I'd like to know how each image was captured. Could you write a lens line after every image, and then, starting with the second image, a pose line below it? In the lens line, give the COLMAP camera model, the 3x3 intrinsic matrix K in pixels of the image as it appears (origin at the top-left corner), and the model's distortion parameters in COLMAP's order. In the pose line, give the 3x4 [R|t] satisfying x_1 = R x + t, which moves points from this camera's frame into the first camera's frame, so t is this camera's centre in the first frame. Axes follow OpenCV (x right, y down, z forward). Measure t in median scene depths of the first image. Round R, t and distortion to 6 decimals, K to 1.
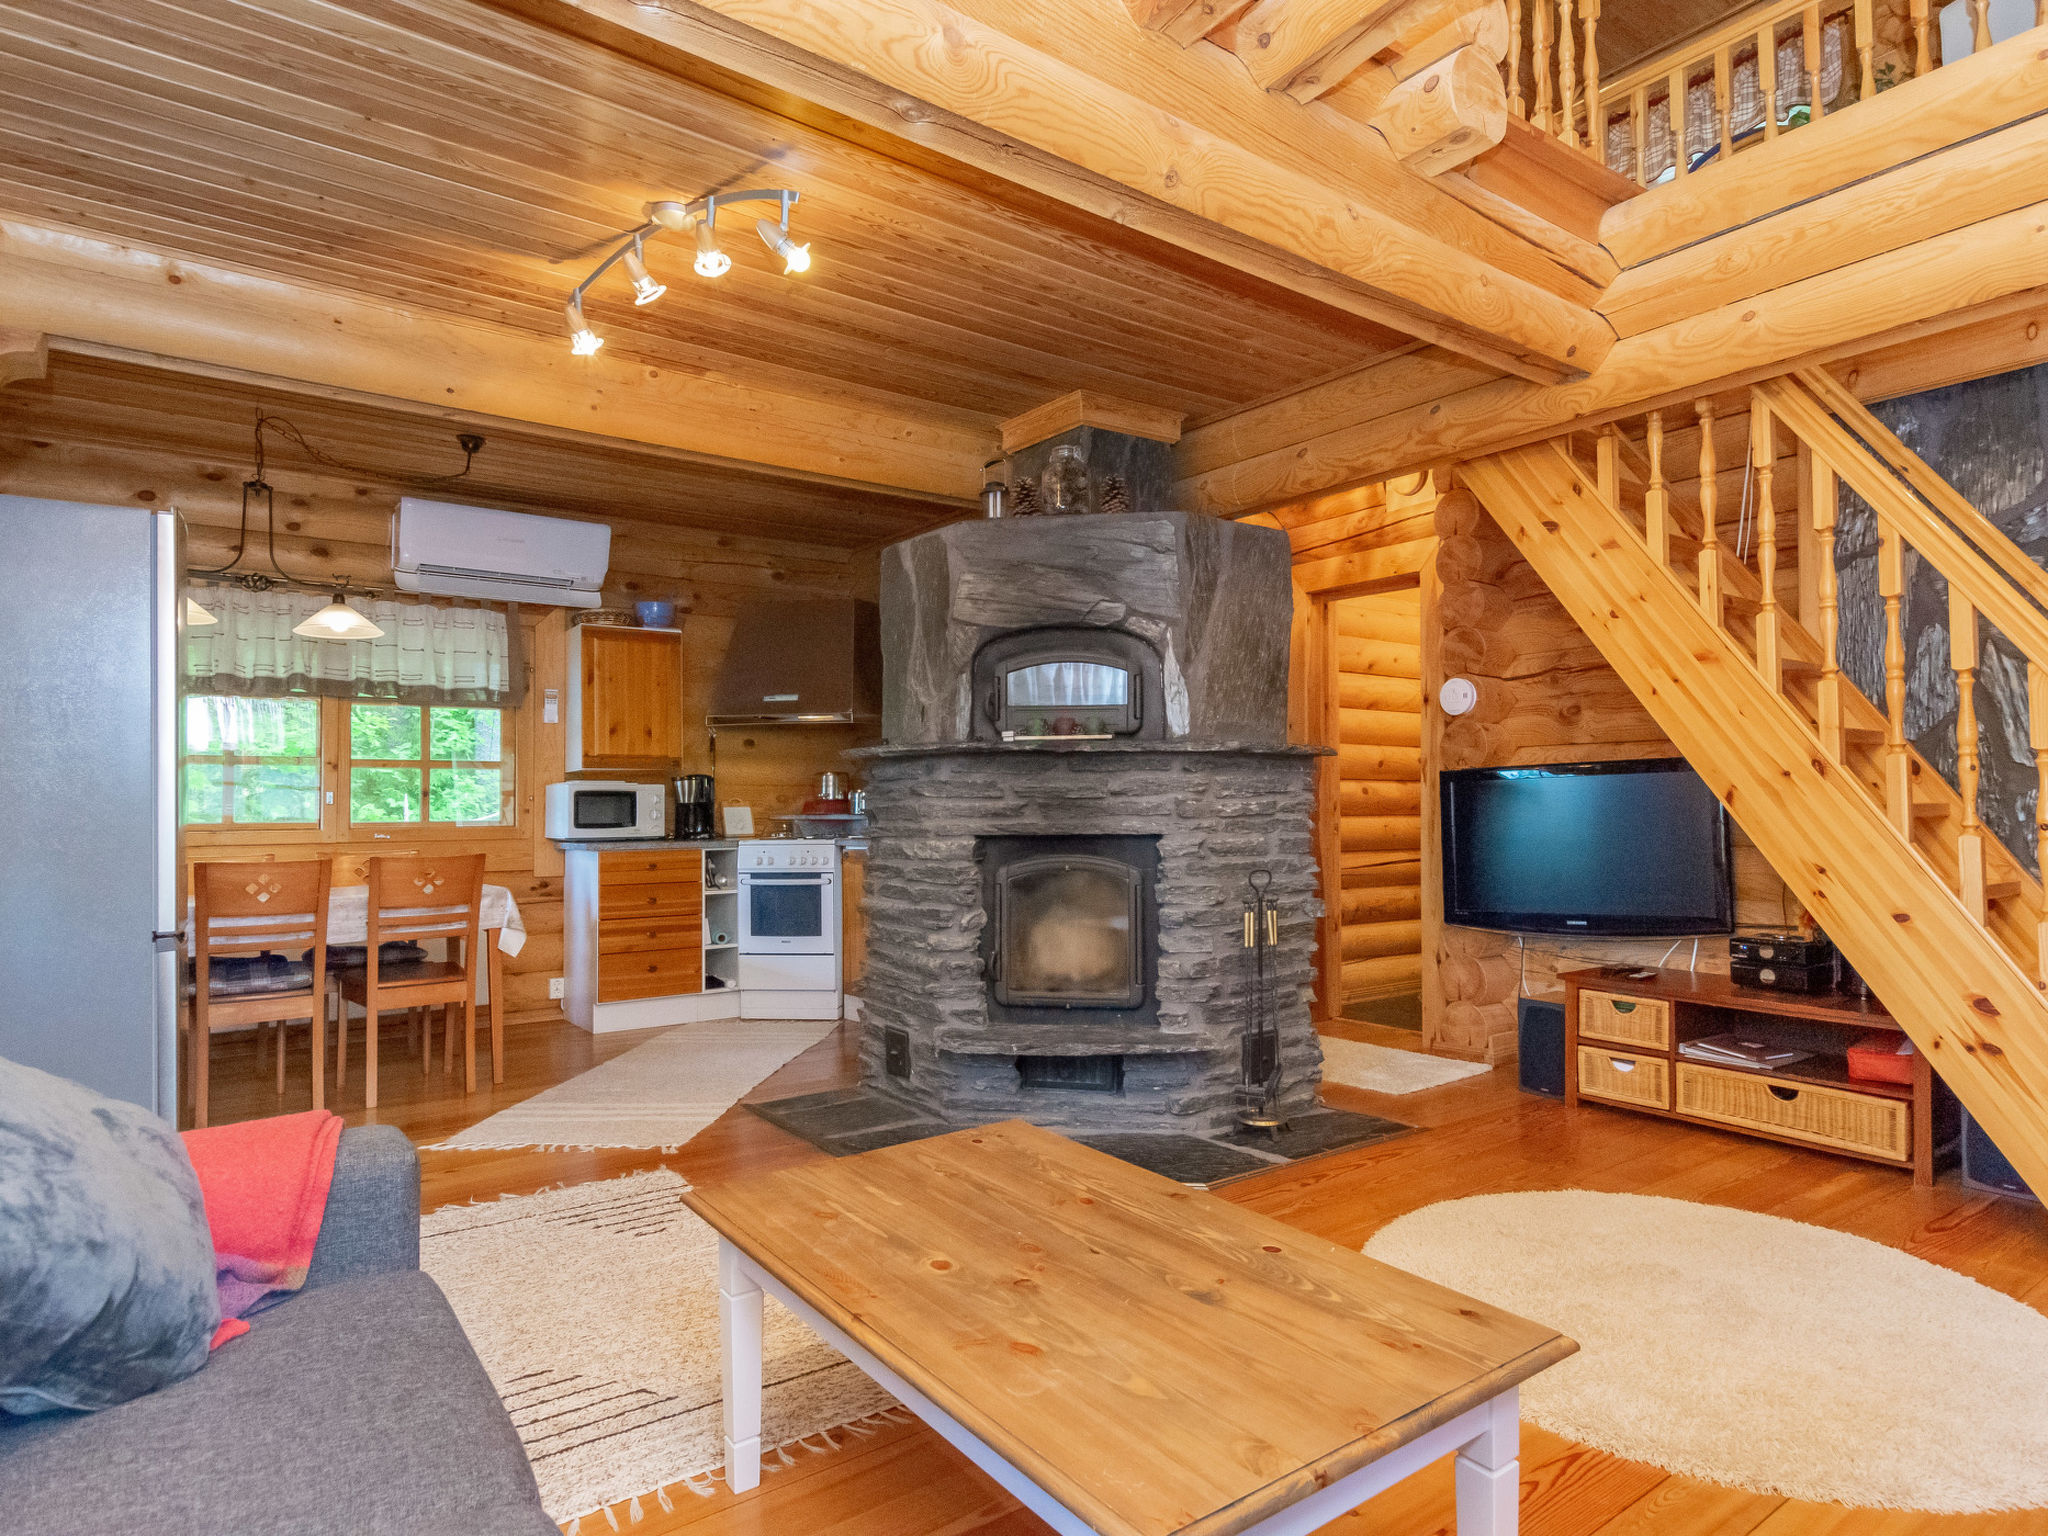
lens RADIAL K [[1143.9, 0, 1027.7], [0, 1143.9, 774.4], [0, 0, 1]] dist [-0.001004, 0.001202]
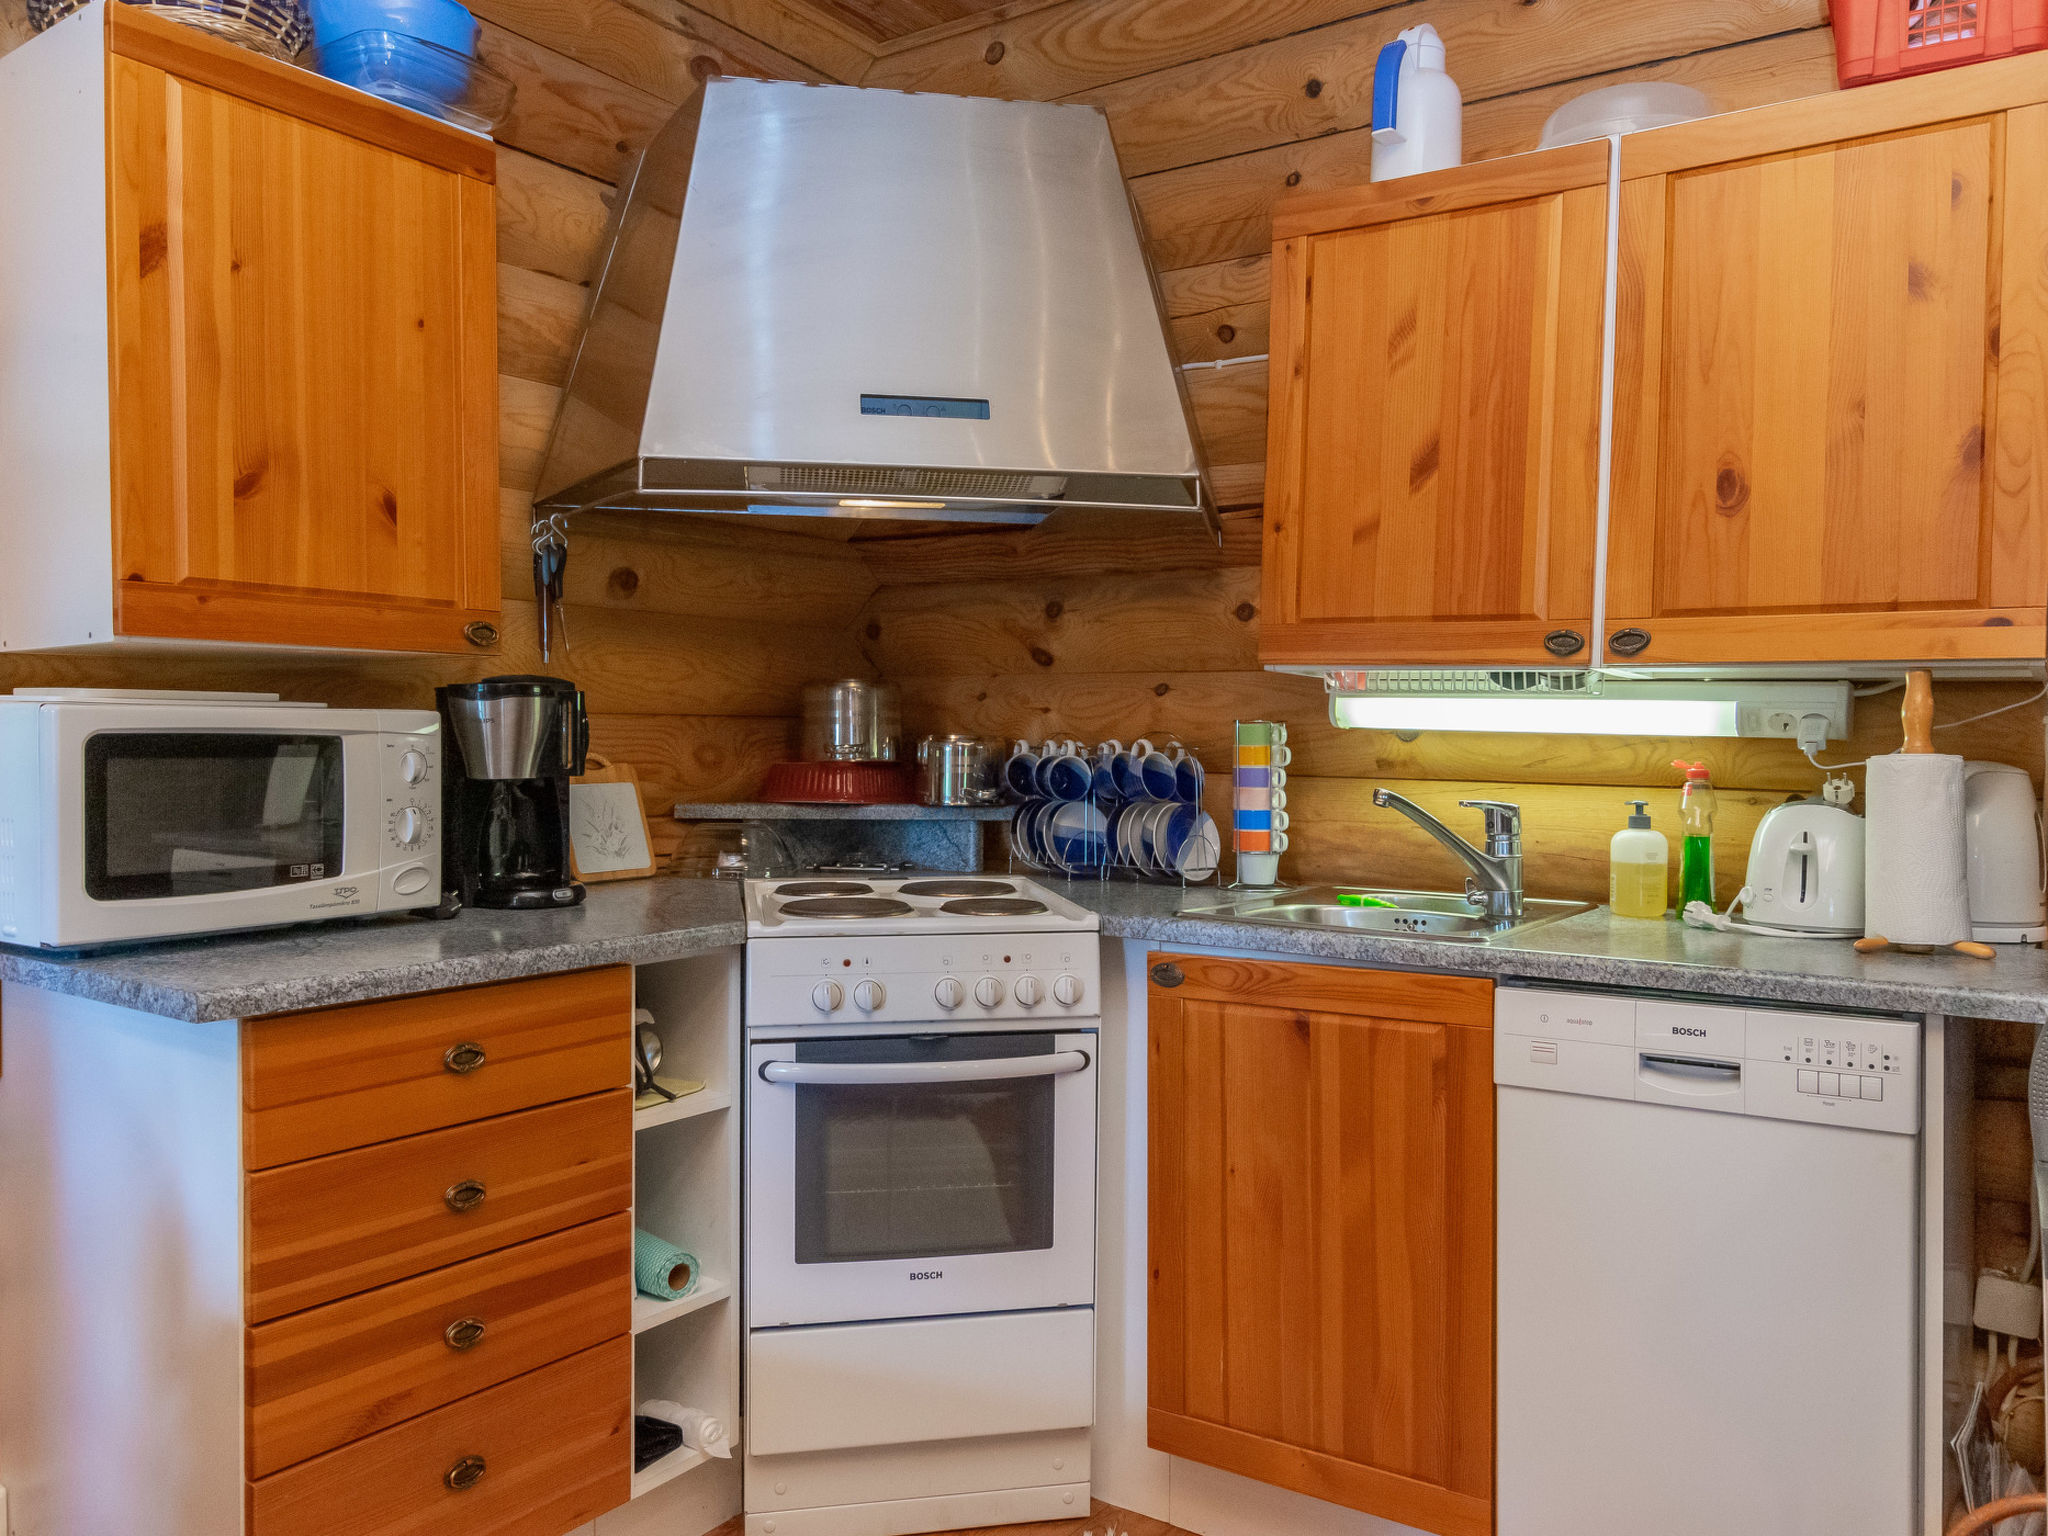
lens RADIAL K [[1511.6, 0, 1033.7], [0, 1511.6, 770.8], [0, 0, 1]] dist [-0.009164, 0.016928]
pose [[0.946987, 0.008160, 0.321168, -0.310725], [-0.025342, 0.998460, 0.049354, 0.002089], [-0.320270, -0.054877, 0.945735, 0.650810]]
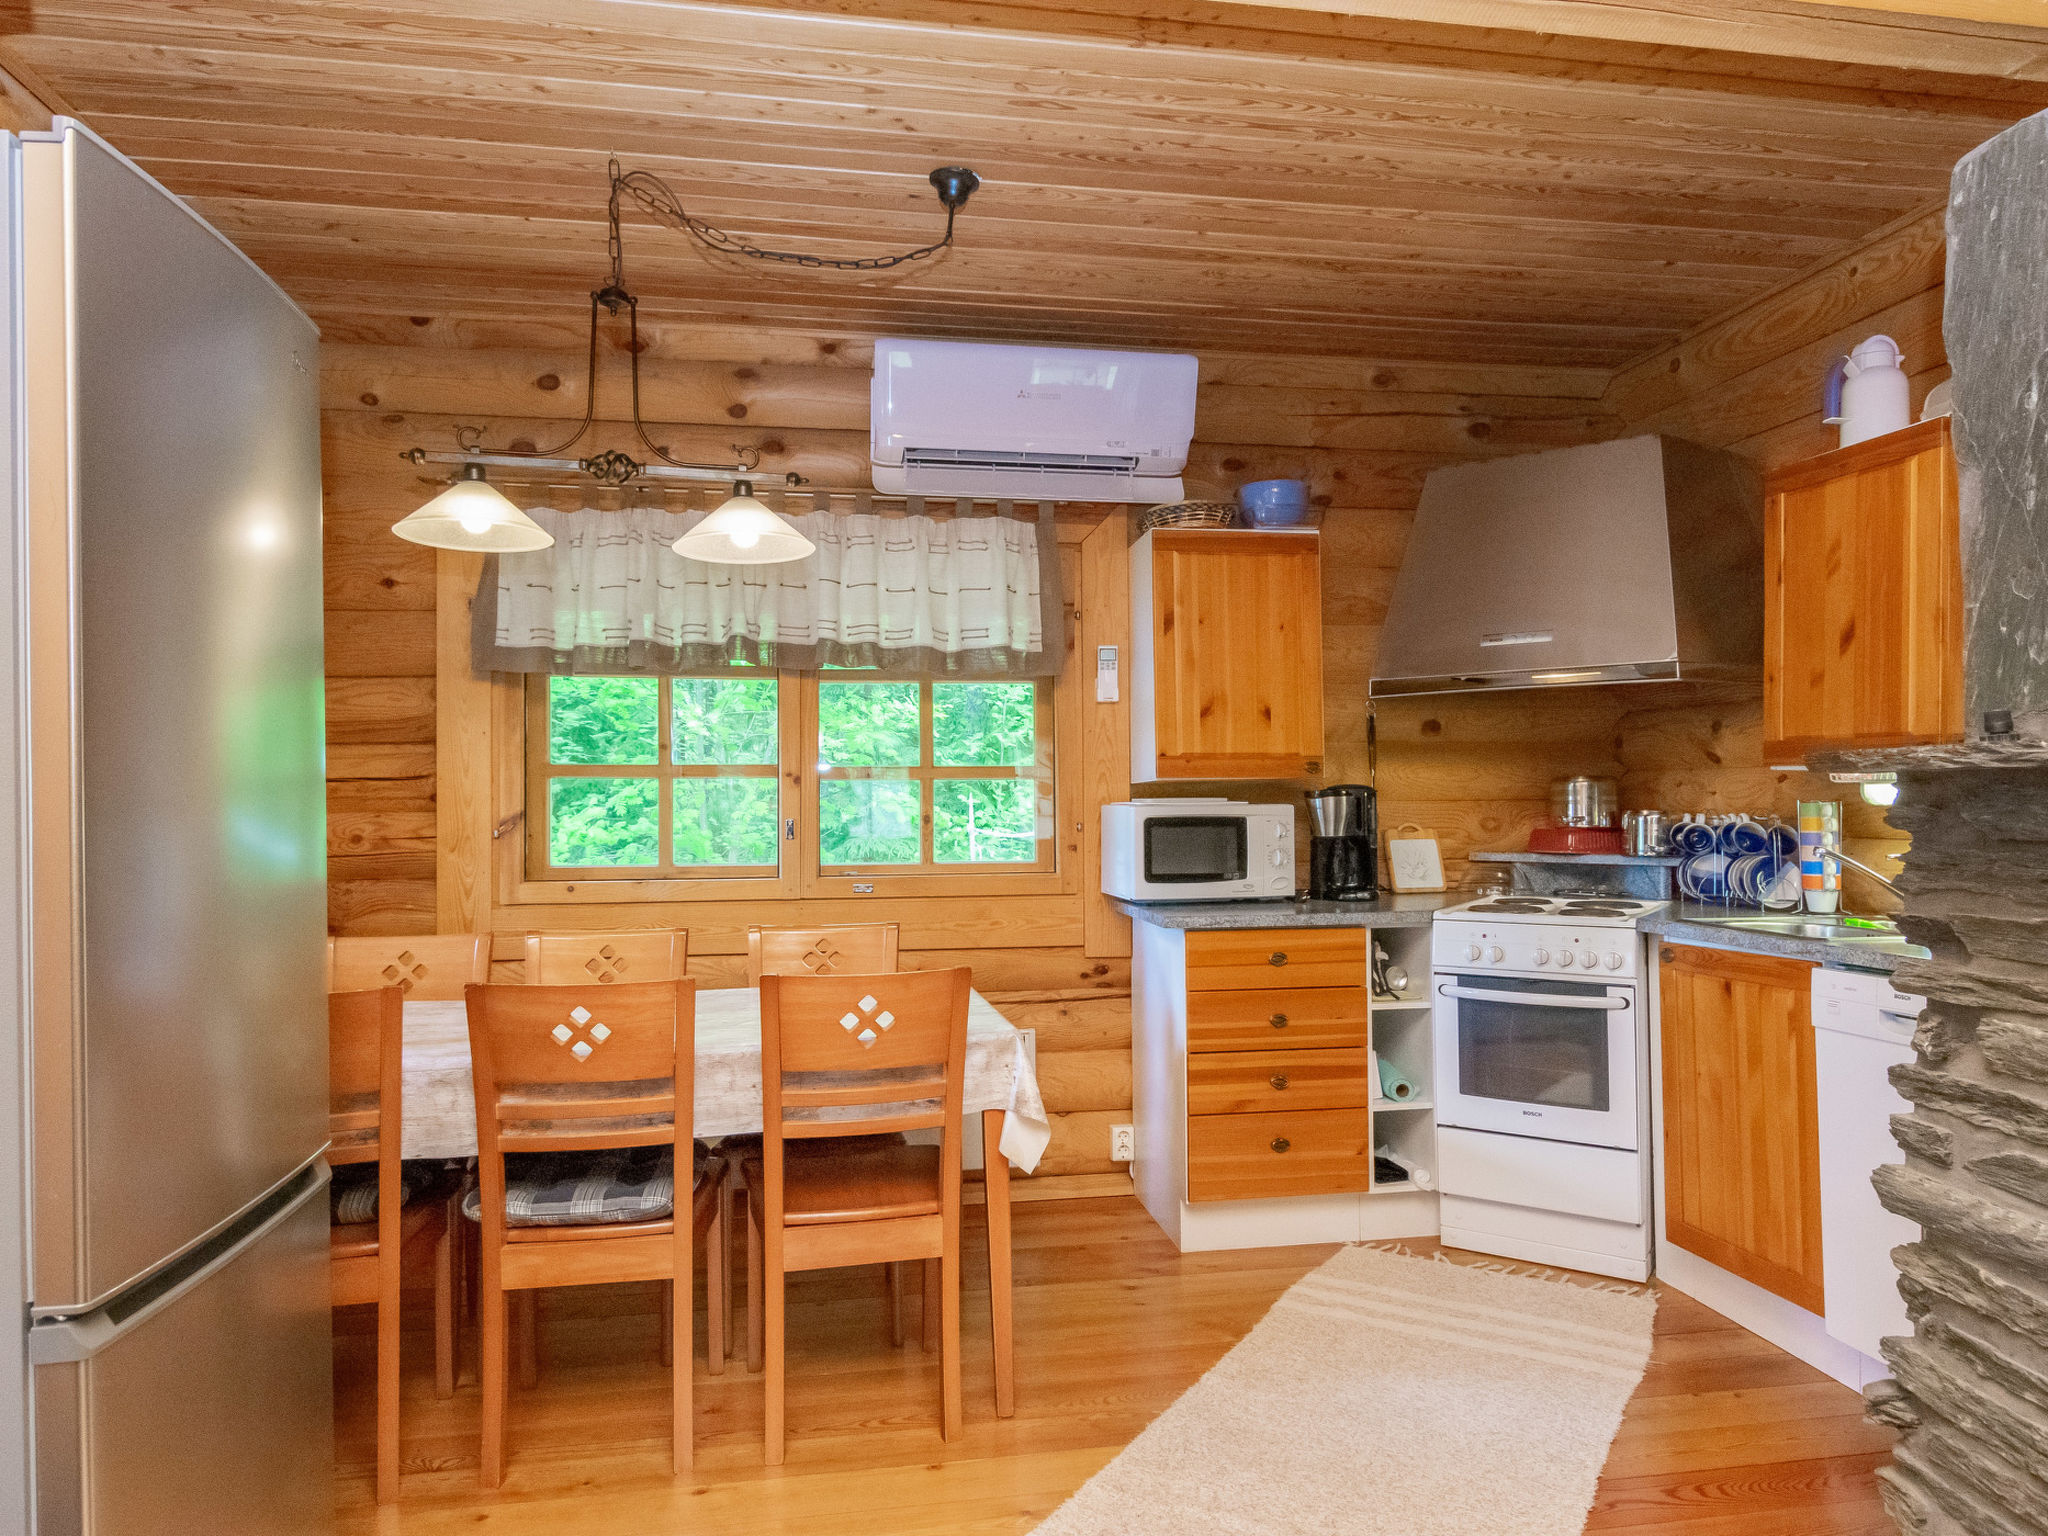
lens RADIAL K [[1293.3, 0, 1060.2], [0, 1293.3, 777.9], [0, 0, 1]] dist [0.010237, 0.001315]
pose [[0.898668, -0.006520, -0.438580, -0.146757], [0.013721, 0.999818, 0.013250, -0.014781], [0.438414, -0.017925, 0.898594, 0.391739]]
